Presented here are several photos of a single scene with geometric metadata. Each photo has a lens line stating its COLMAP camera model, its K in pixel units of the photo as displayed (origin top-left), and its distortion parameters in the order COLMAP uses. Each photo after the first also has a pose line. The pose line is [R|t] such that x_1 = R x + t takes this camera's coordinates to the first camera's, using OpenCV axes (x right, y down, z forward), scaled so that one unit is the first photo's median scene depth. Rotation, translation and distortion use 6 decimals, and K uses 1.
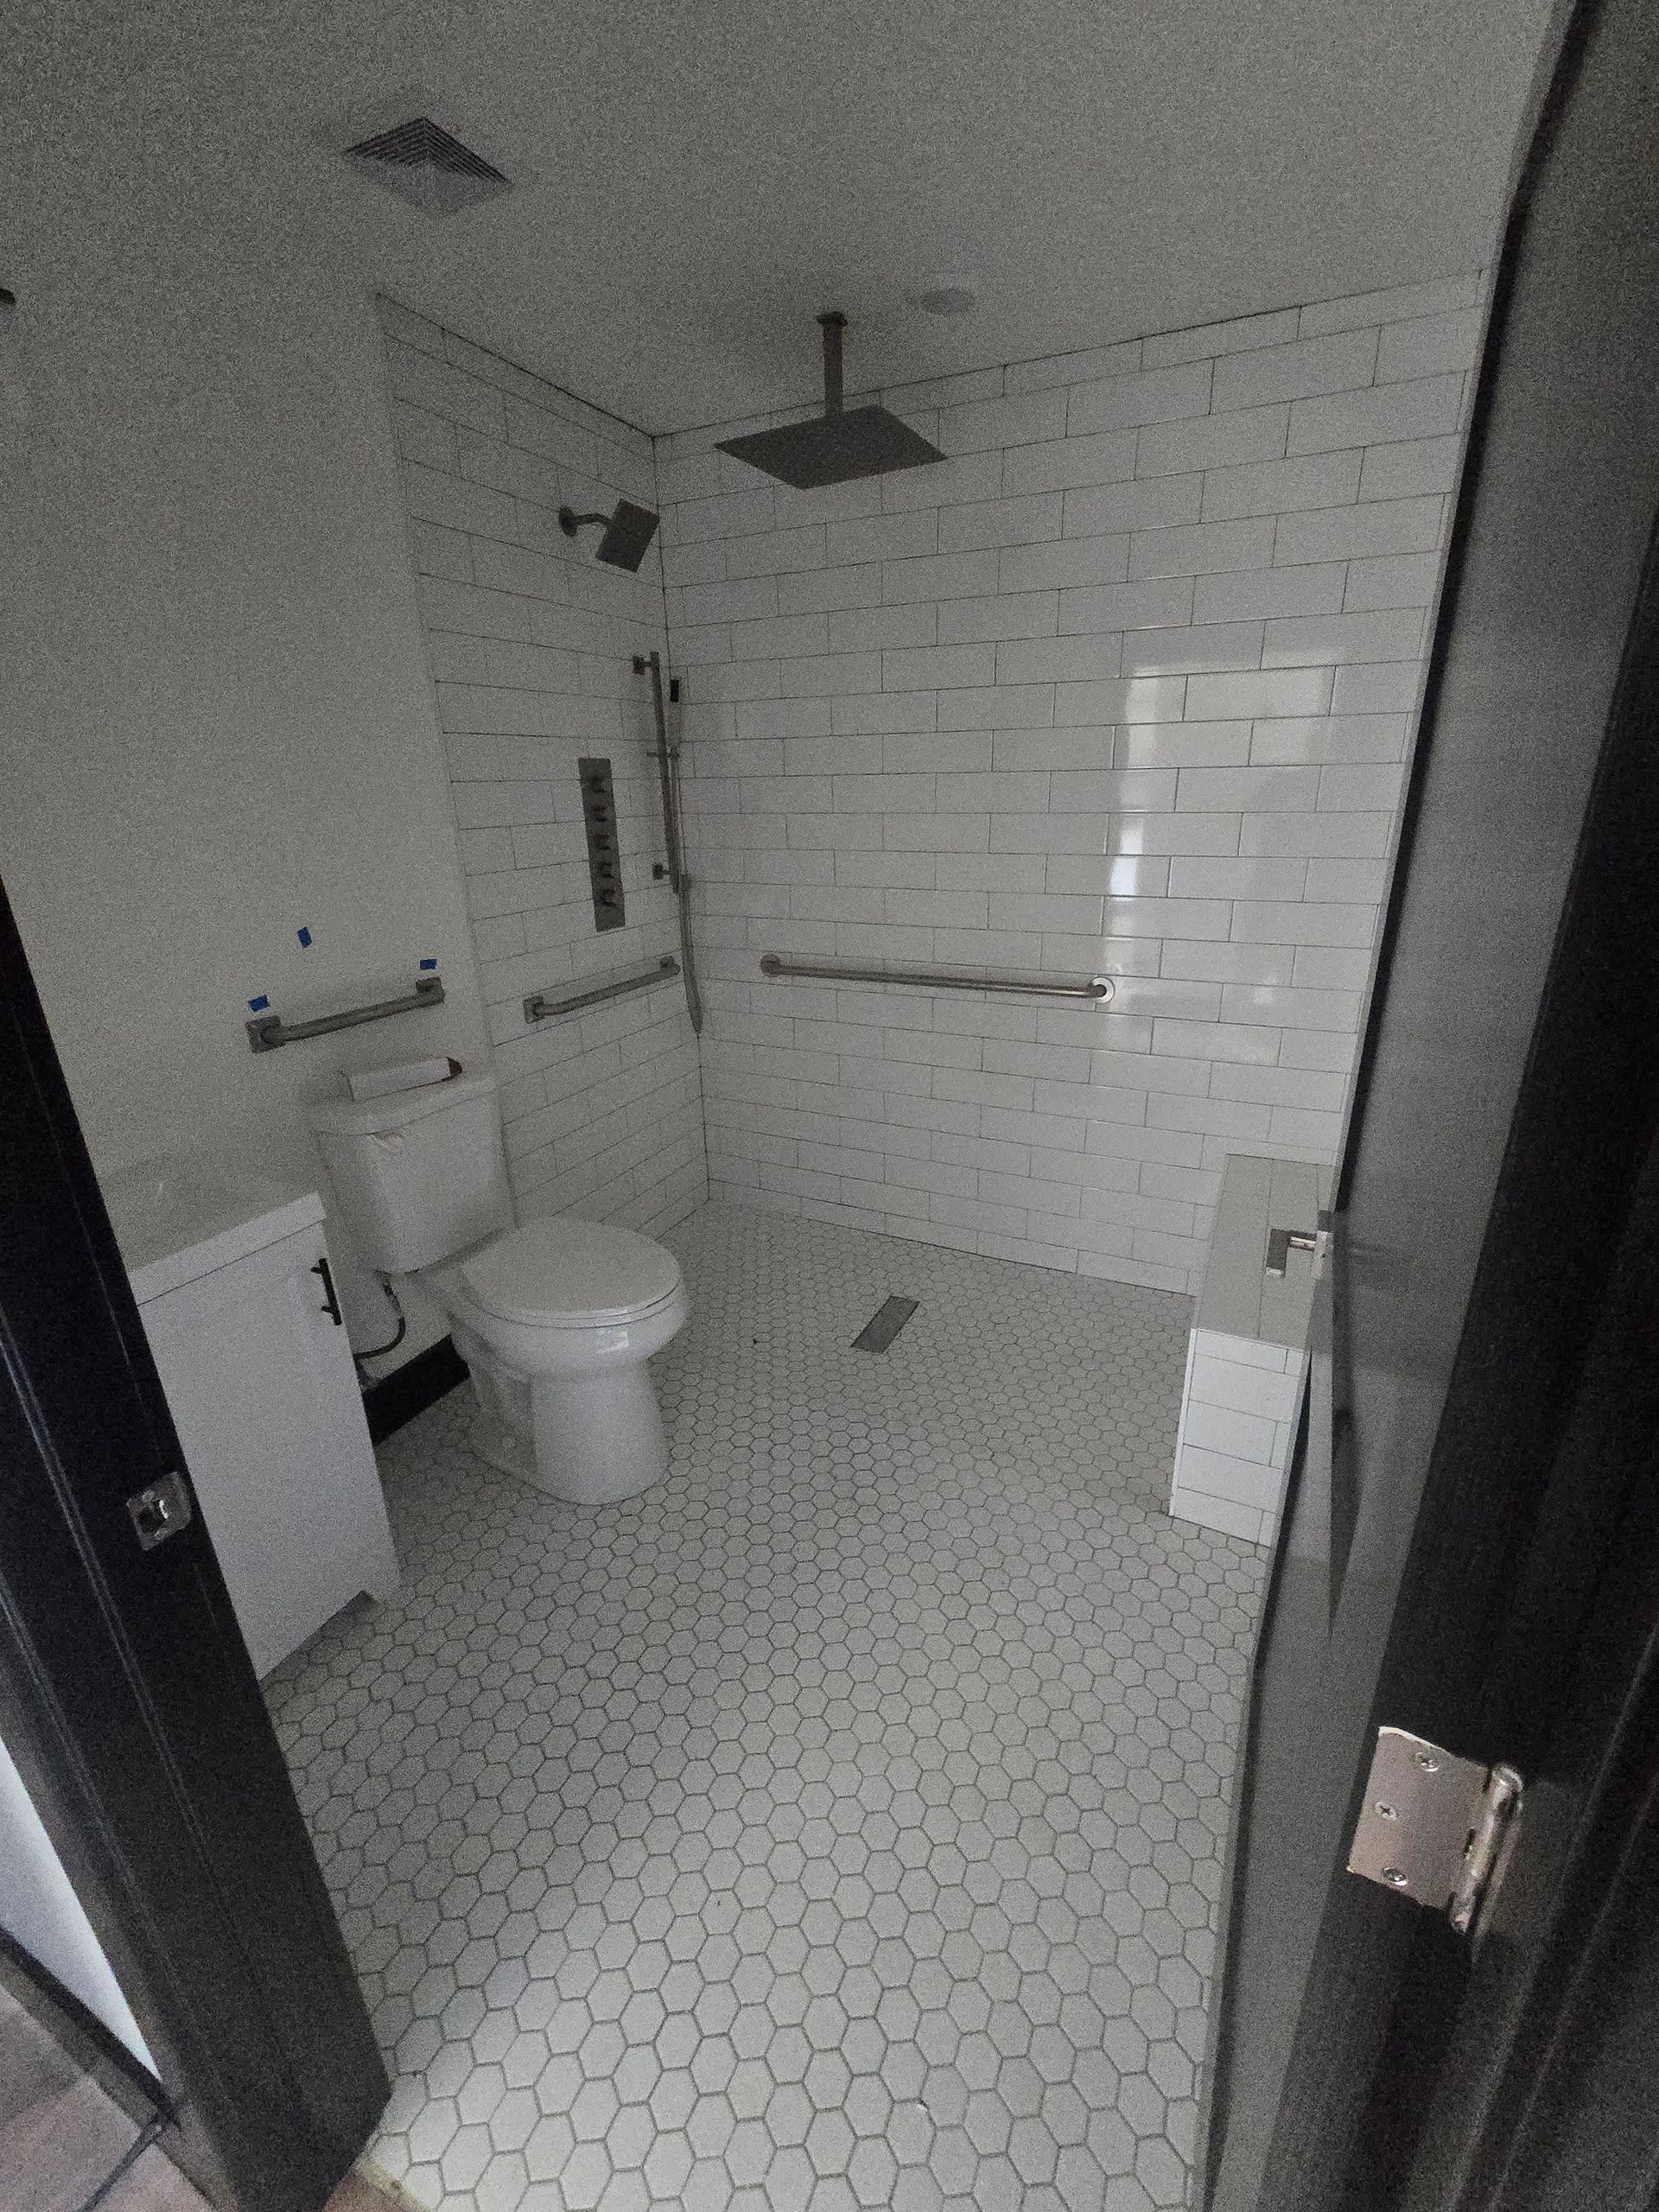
lens RADIAL K [[951.8, 0, 783.1], [0, 951.8, 1130.3], [0, 0, 1]] dist [-0.010149, 0.001791]
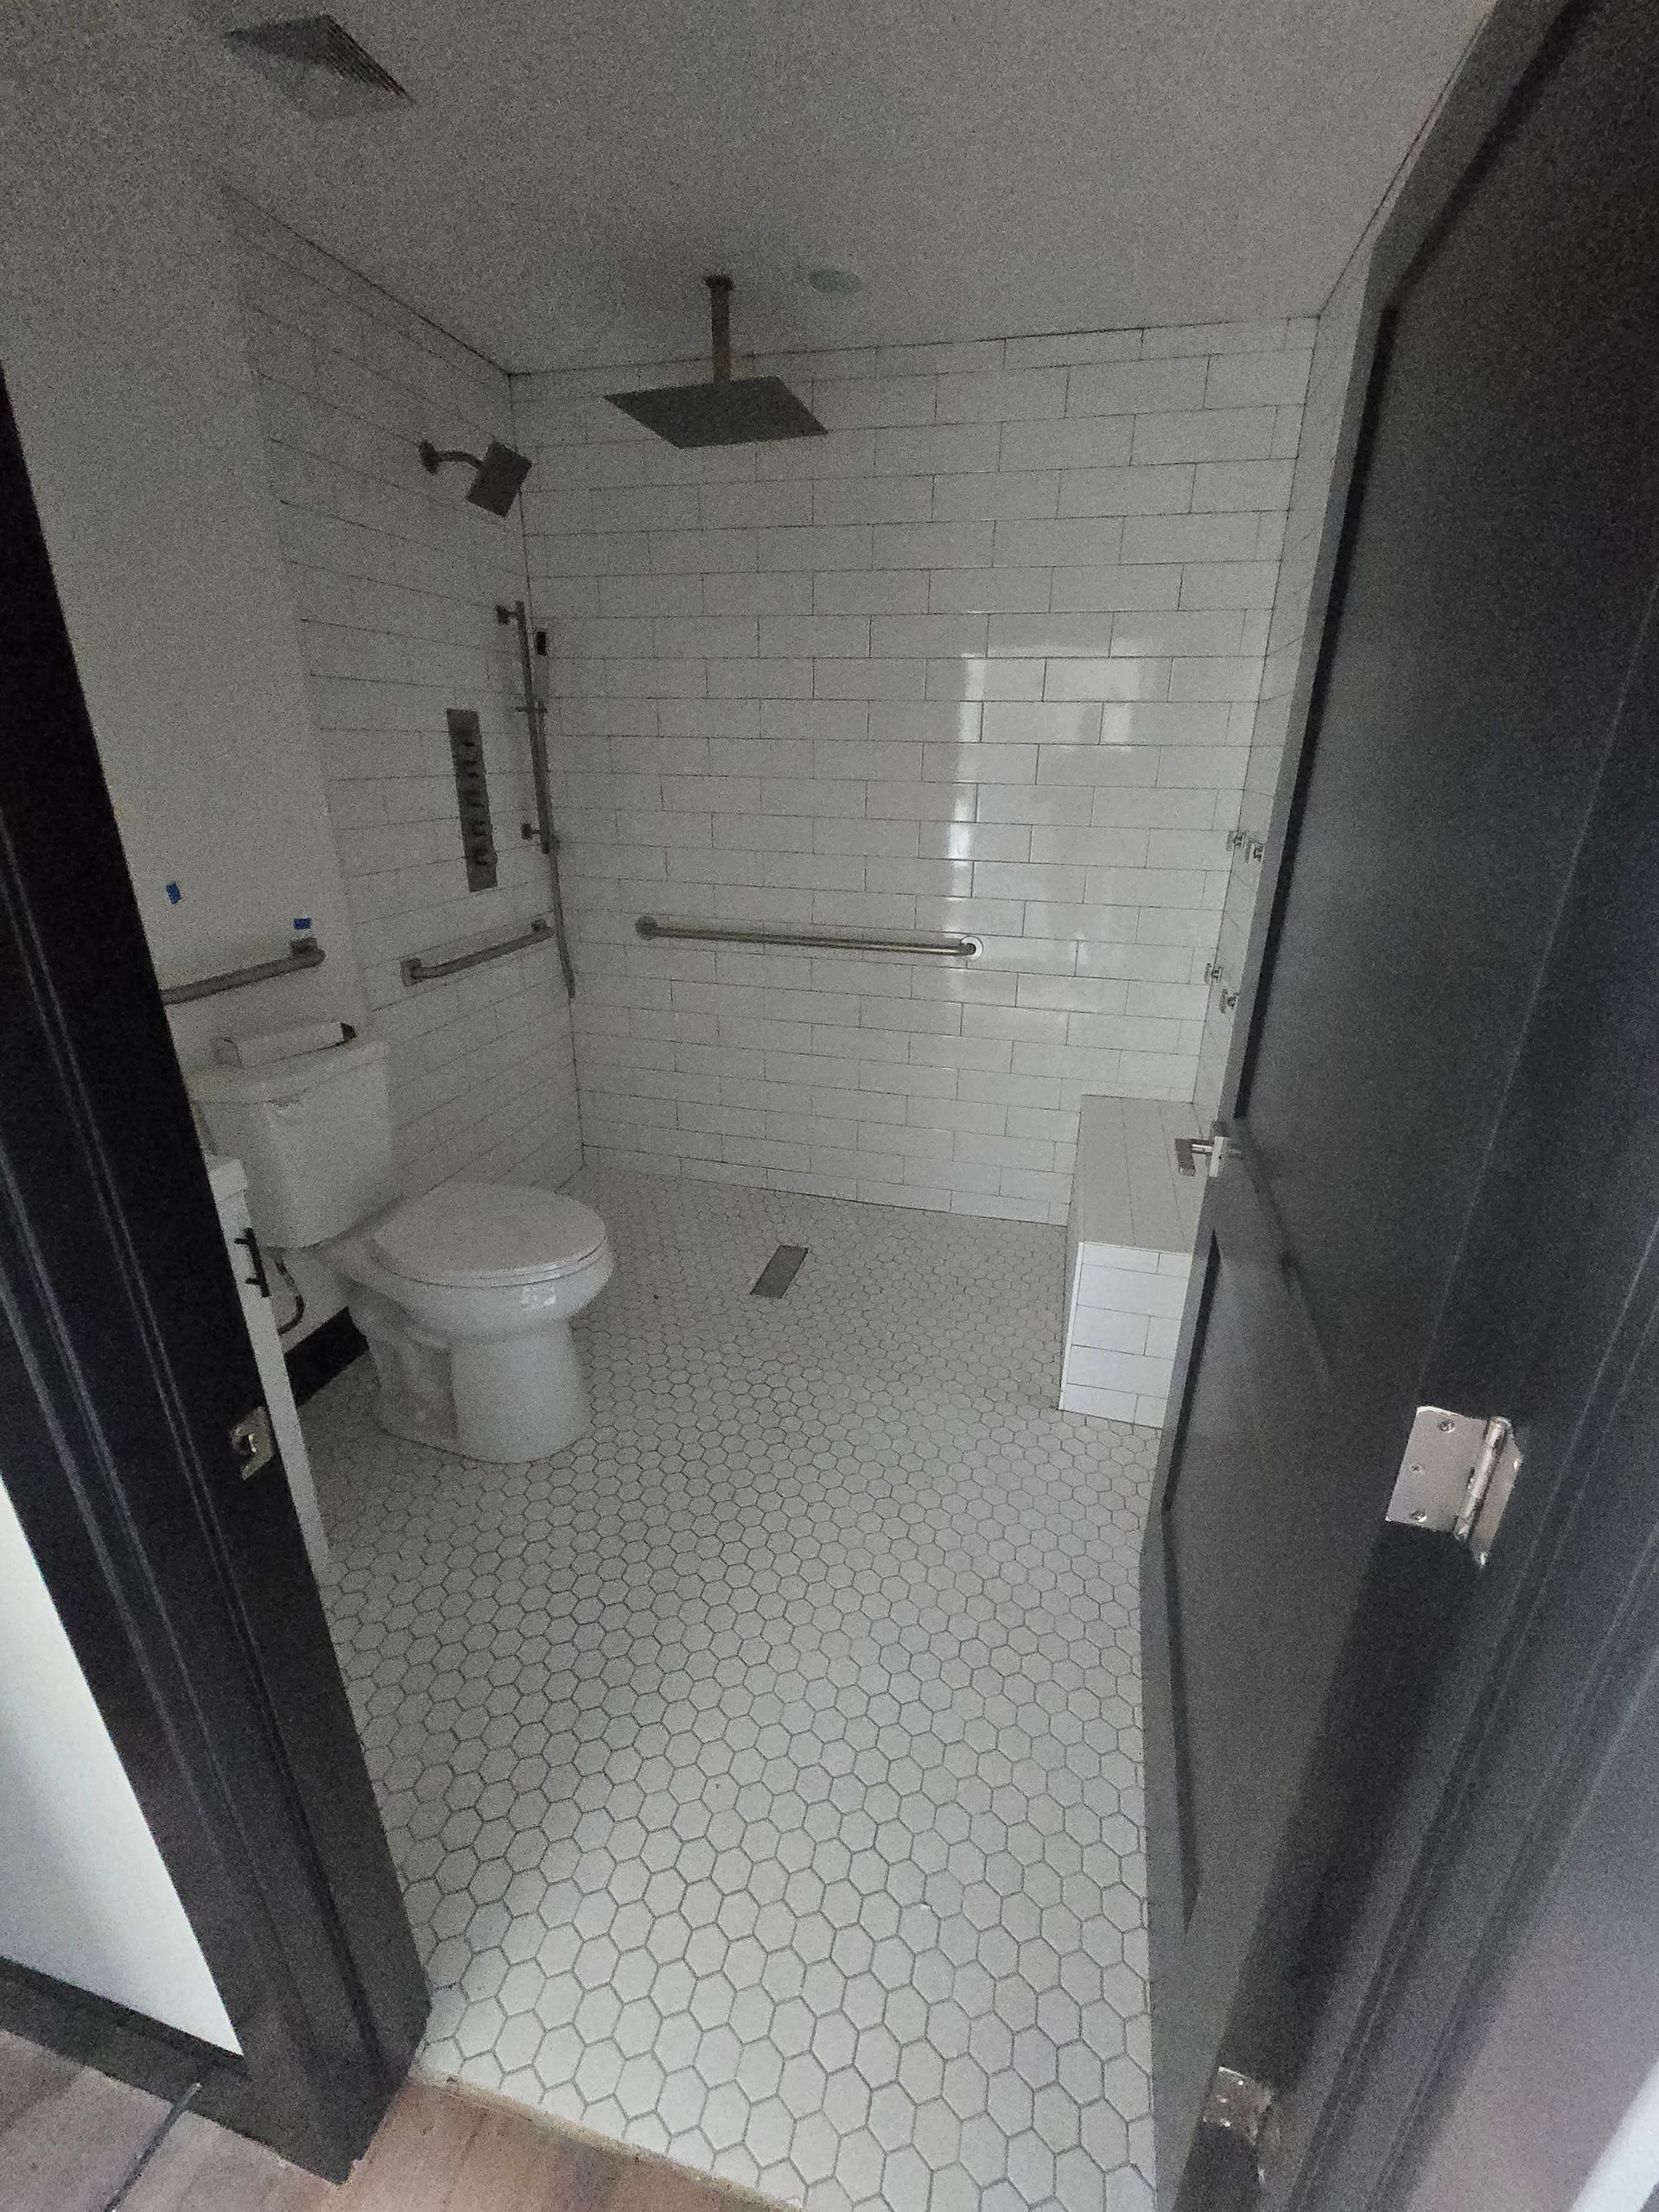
lens RADIAL K [[951.8, 0, 807.5], [0, 951.8, 1135.5], [0, 0, 1]] dist [-0.010149, 0.001791]
pose [[0.978679, -0.044207, 0.200581, -0.094342], [0.036665, 0.998479, 0.041165, 0.017793], [-0.202096, -0.032933, 0.978812, -0.039574]]
